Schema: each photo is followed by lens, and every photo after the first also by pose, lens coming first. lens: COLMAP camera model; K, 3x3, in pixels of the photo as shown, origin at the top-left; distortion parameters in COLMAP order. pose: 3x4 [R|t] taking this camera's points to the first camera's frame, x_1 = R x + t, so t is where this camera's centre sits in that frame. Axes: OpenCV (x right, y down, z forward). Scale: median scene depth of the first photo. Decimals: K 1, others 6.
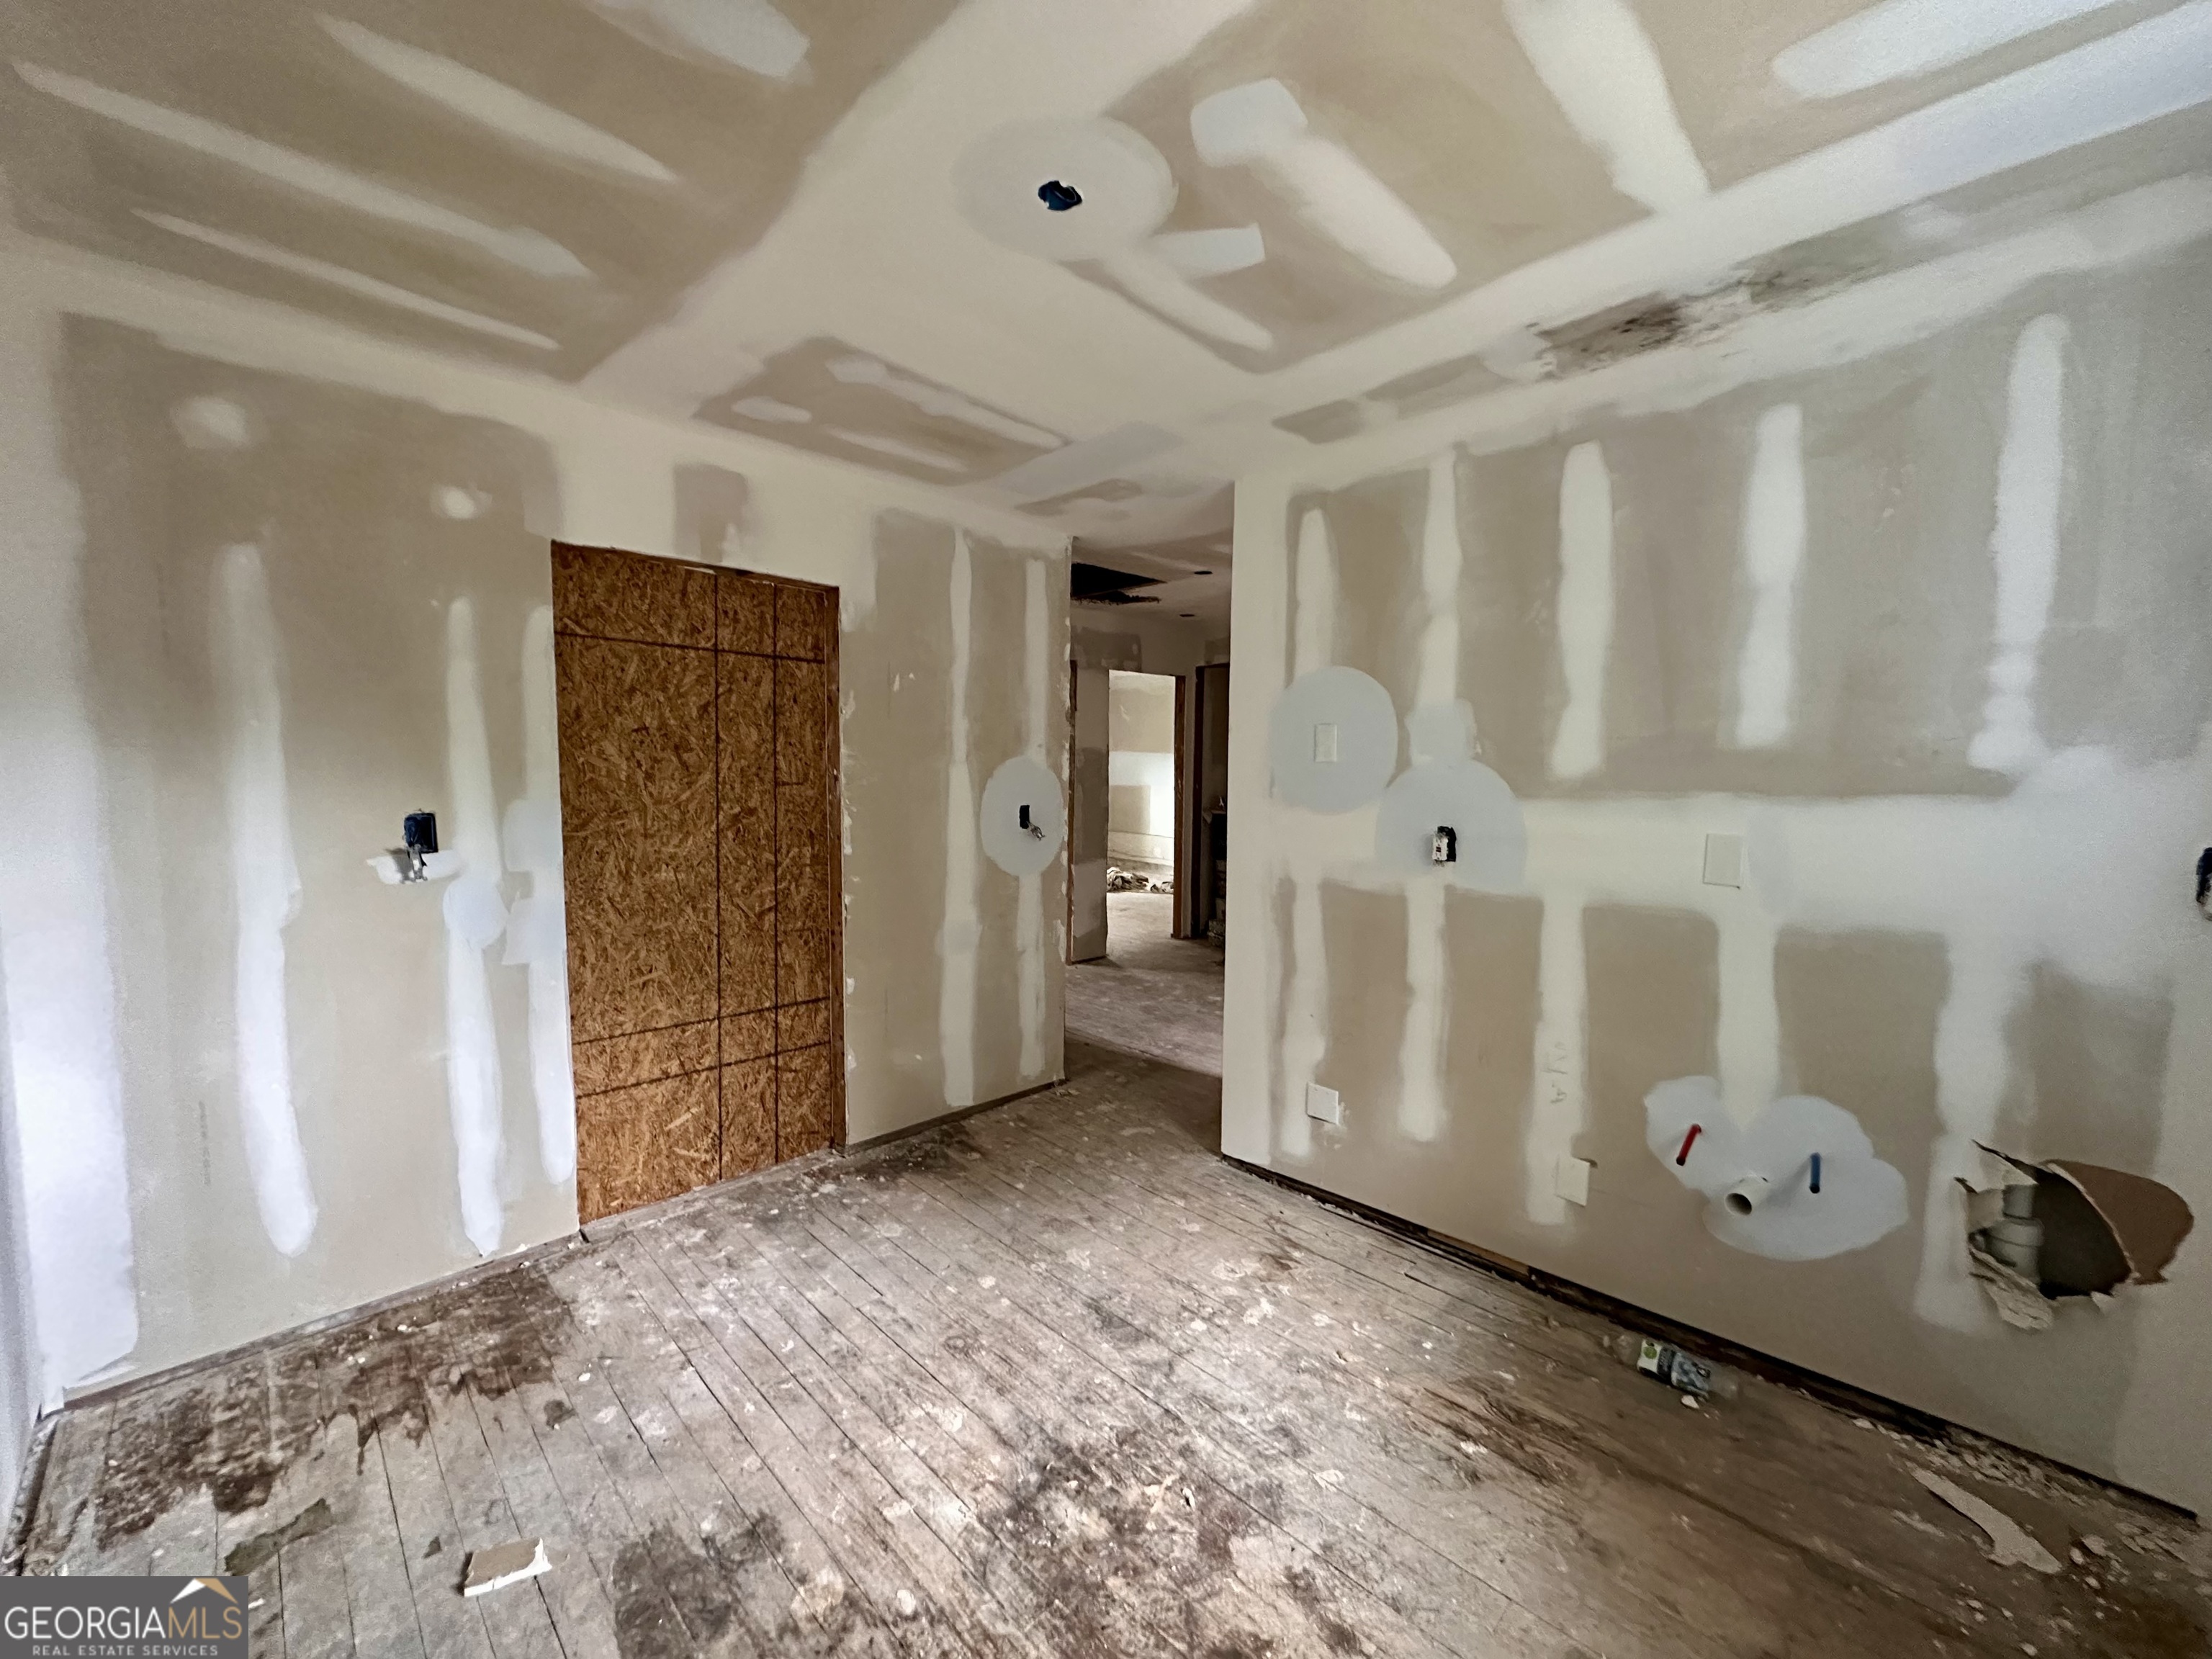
lens RADIAL K [[883.6, 0, 1100.8], [0, 883.6, 821.3], [0, 0, 1]] dist [-0.006120, 0.000433]
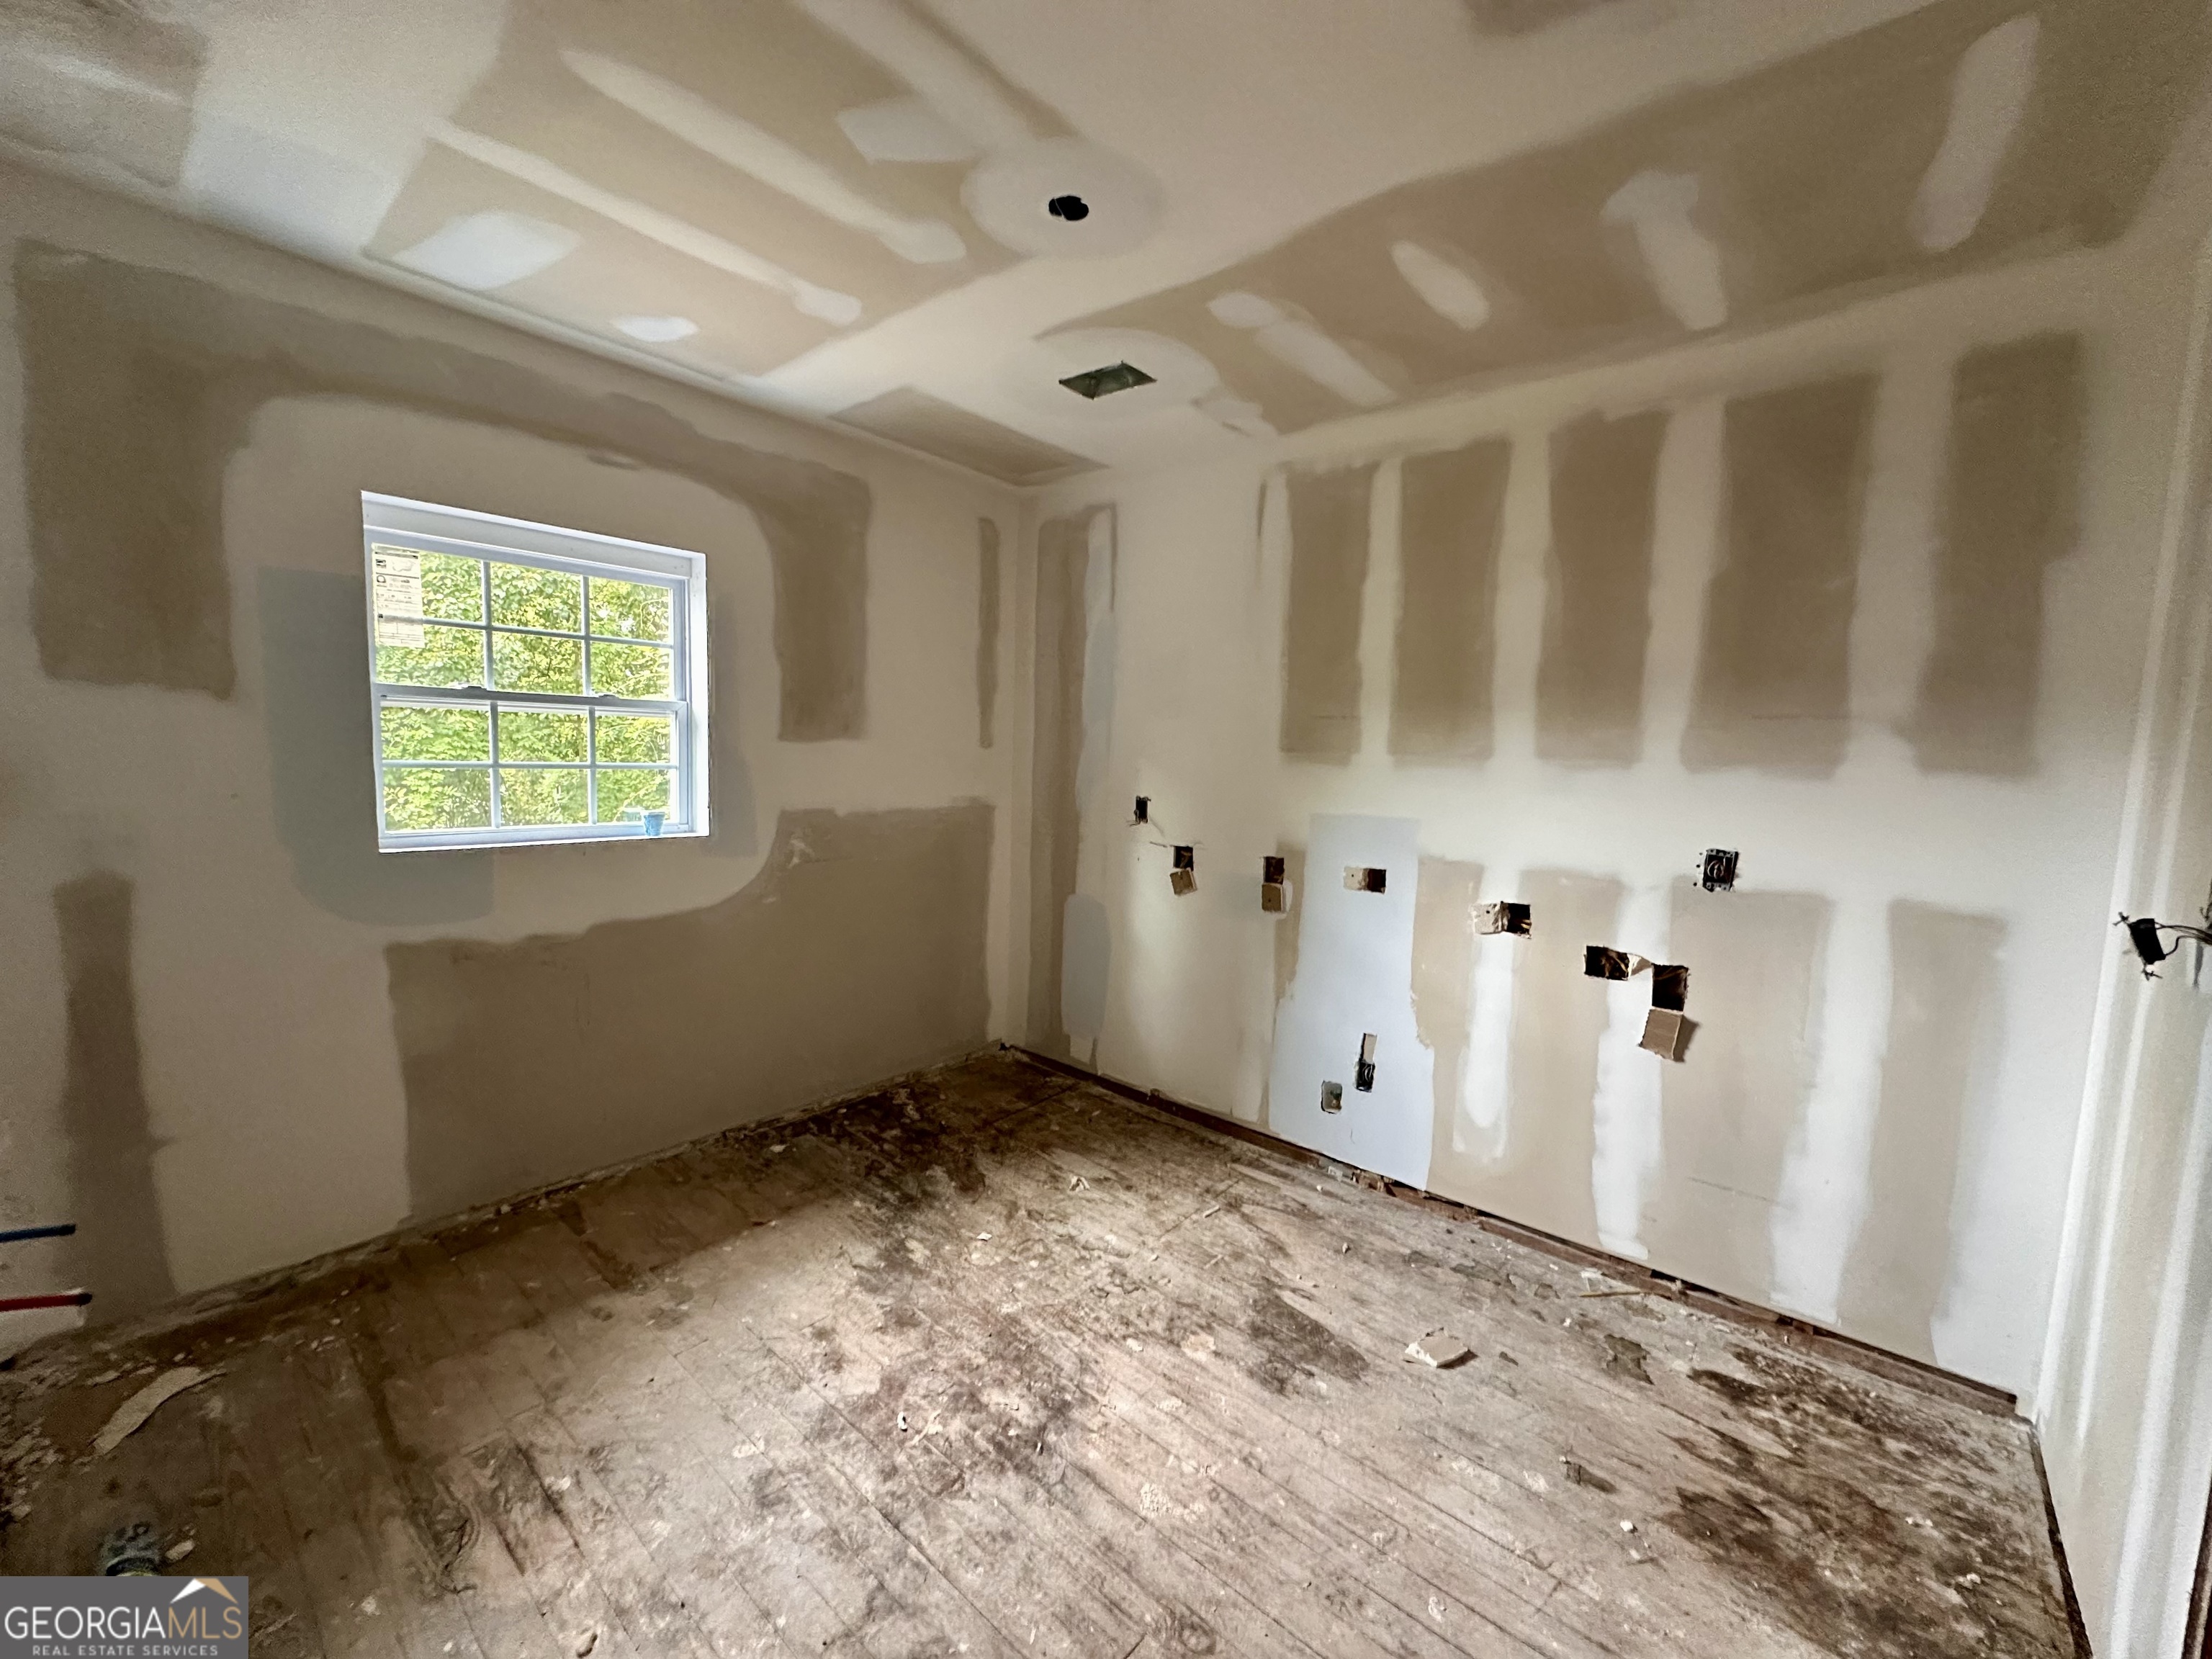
lens RADIAL K [[883.6, 0, 1108.9], [0, 883.6, 824.6], [0, 0, 1]] dist [-0.006120, 0.000433]
pose [[-0.995624, -0.038104, -0.085323, -0.028250], [-0.051739, 0.985137, 0.163791, -0.118876], [0.077814, 0.167489, -0.982798, 1.882392]]
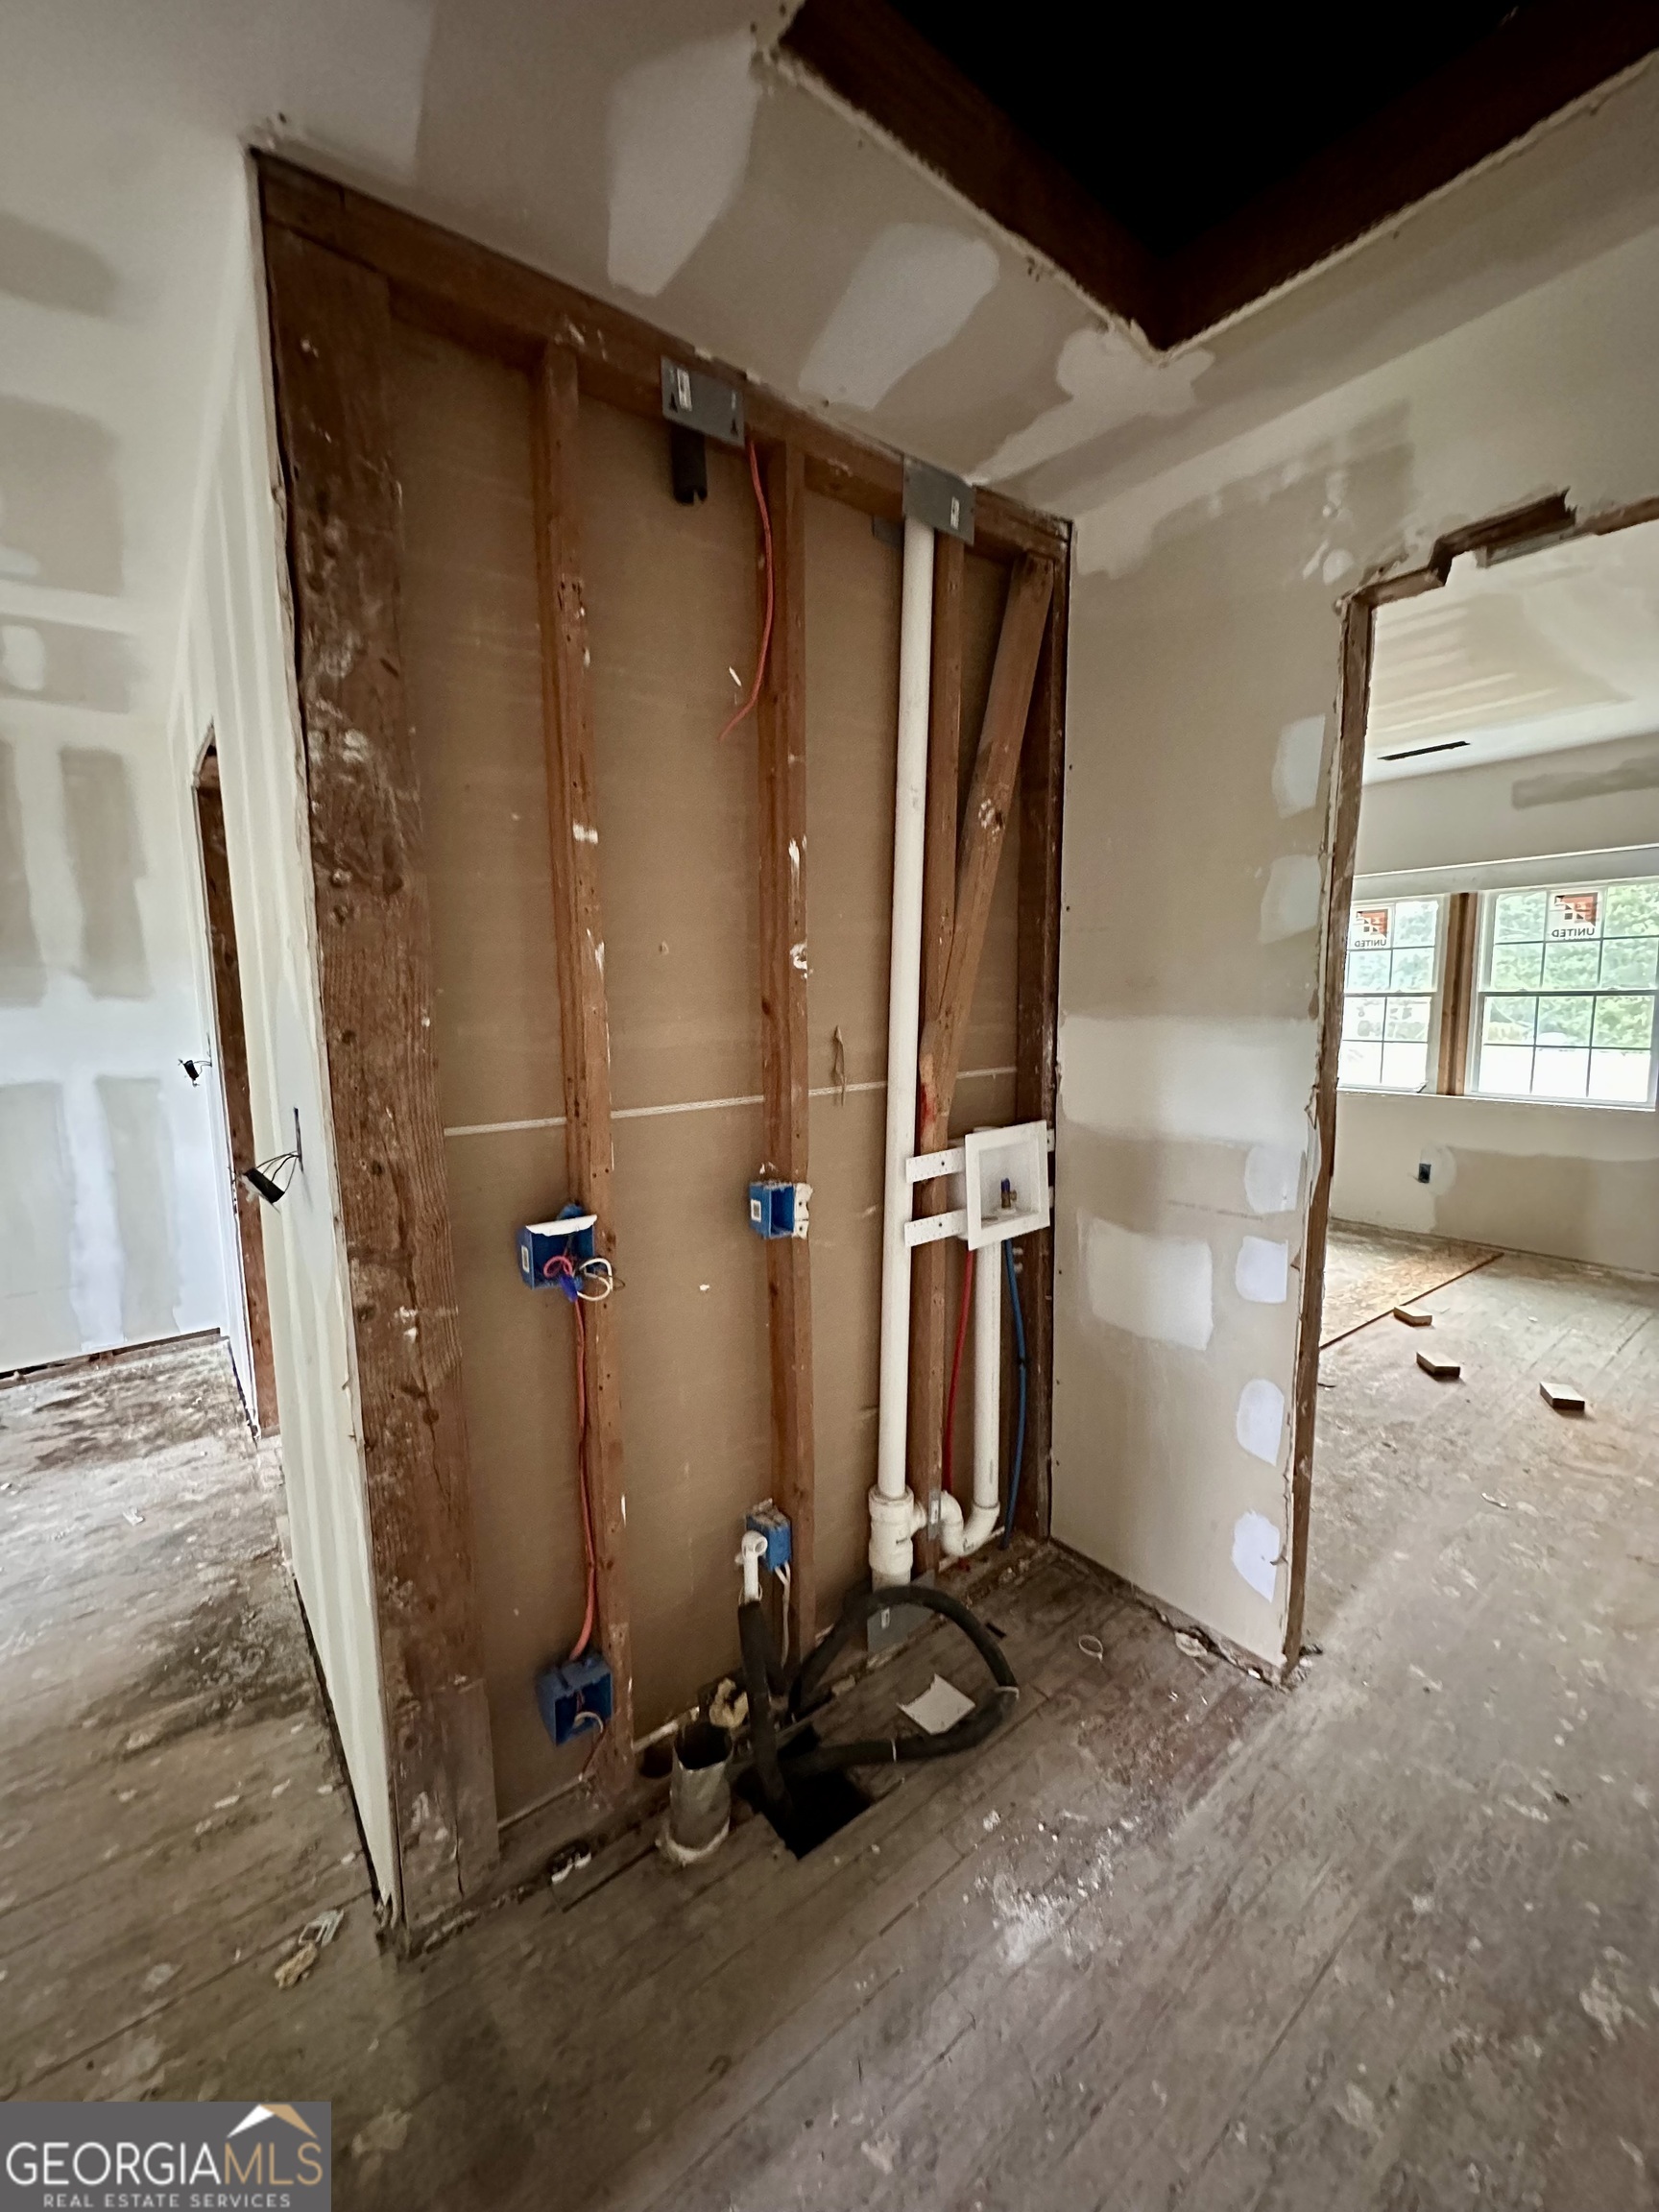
lens RADIAL K [[883.6, 0, 815.1], [0, 883.6, 1096.0], [0, 0, 1]] dist [-0.006120, 0.000433]
pose [[-0.126062, 0.114309, -0.985414, 0.509690], [-0.058304, 0.990768, 0.122389, -0.167036], [0.990308, 0.072882, -0.118234, 2.589412]]
